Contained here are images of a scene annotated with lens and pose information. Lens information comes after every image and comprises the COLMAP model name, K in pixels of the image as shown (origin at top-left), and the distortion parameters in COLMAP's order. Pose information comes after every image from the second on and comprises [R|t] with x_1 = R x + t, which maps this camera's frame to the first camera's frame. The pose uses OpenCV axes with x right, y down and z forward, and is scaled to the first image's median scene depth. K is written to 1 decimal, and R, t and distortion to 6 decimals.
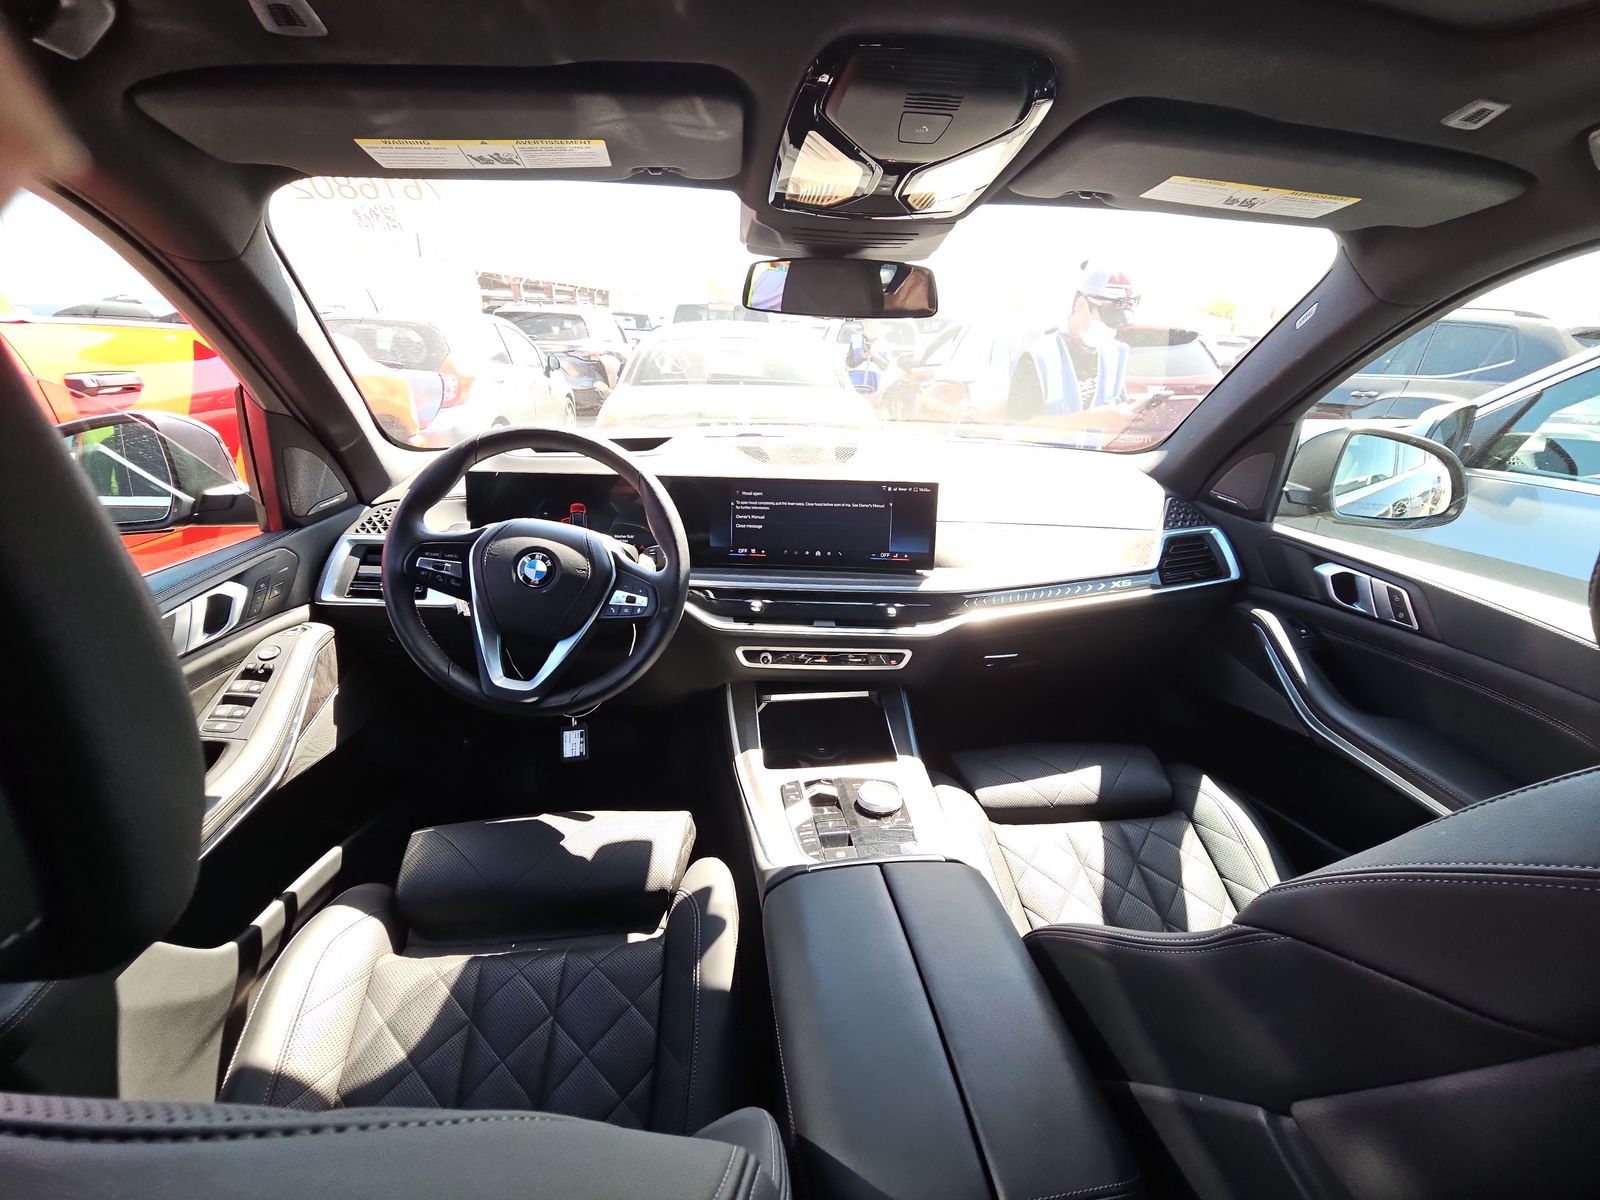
lens RADIAL K [[664.0, 0, 803.4], [0, 664.0, 615.6], [0, 0, 1]] dist [-0.004476, -0.000876]
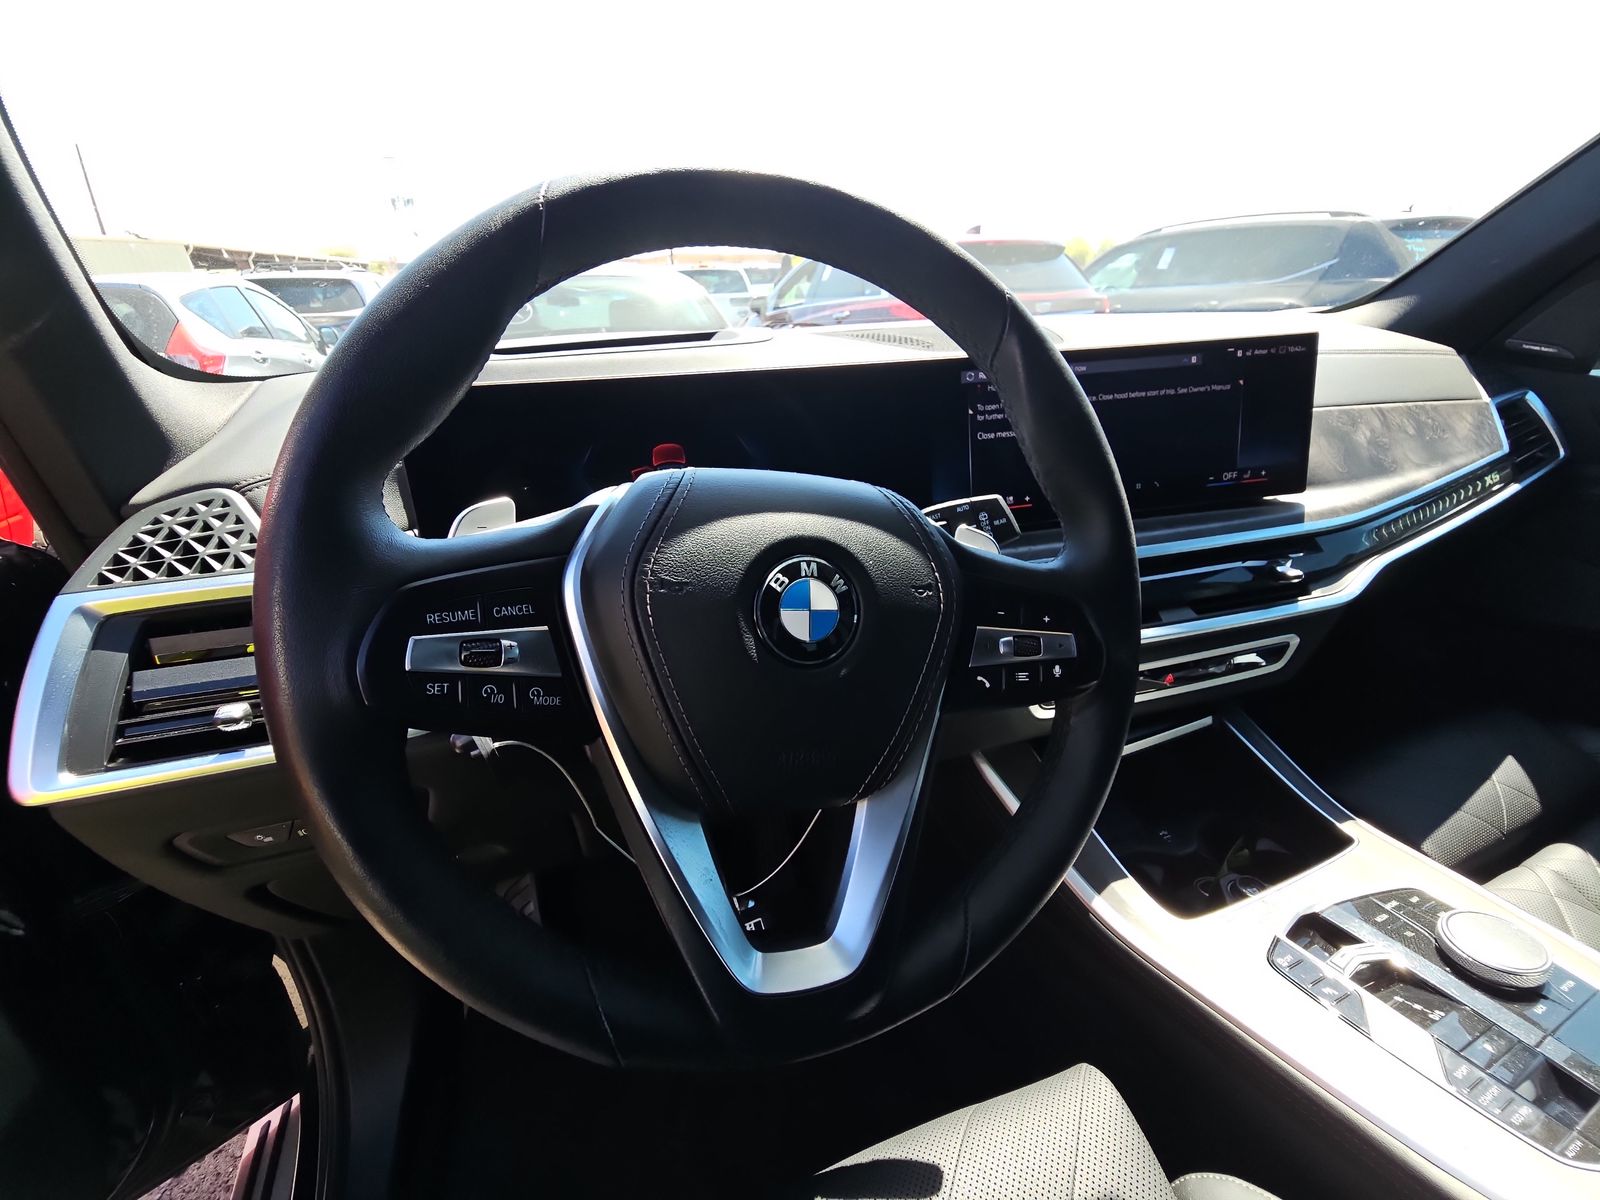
lens RADIAL K [[664.0, 0, 803.4], [0, 664.0, 615.6], [0, 0, 1]] dist [-0.004476, -0.000876]
pose [[0.960730, -0.168142, 0.220740, -0.386267], [0.157911, 0.985420, 0.063335, -0.070387], [-0.228171, -0.025991, 0.973274, 0.558298]]
